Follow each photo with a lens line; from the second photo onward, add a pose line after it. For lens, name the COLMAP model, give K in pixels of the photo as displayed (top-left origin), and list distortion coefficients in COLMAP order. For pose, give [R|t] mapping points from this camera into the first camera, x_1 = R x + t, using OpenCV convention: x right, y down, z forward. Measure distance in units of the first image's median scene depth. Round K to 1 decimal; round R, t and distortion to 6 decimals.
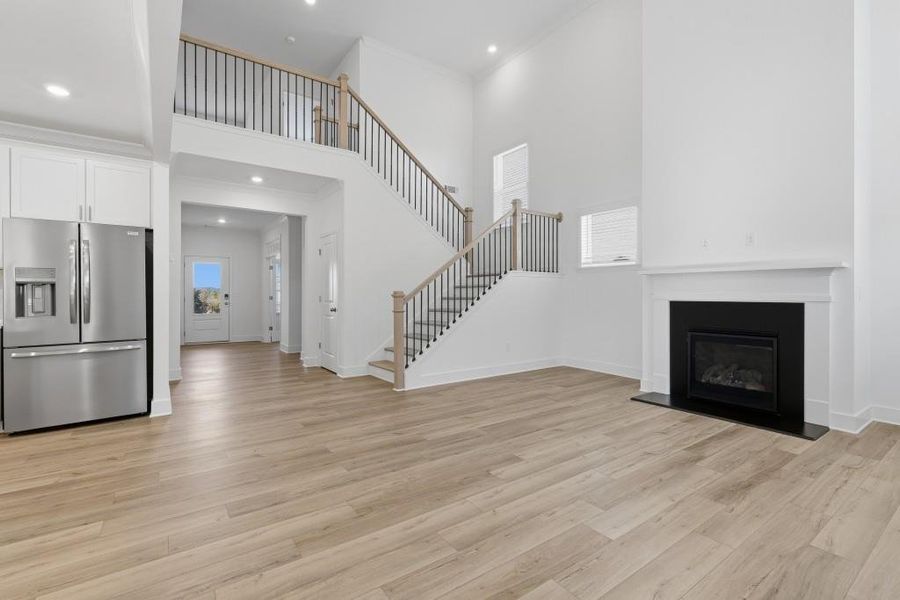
lens RADIAL K [[409.7, 0, 455.0], [0, 409.7, 298.2], [0, 0, 1]] dist [0.010999, -0.000402]
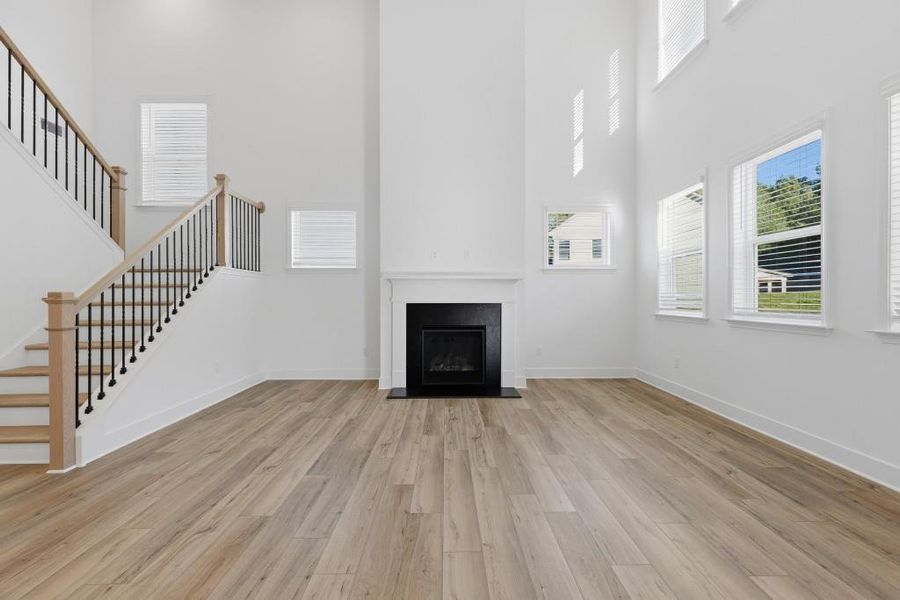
lens RADIAL K [[409.7, 0, 451.6], [0, 409.7, 296.8], [0, 0, 1]] dist [0.010999, -0.000402]
pose [[0.570371, -0.000092, 0.821387, -0.343885], [0.009554, 0.999933, -0.006522, -0.002222], [-0.821332, 0.011568, 0.570334, 0.287066]]
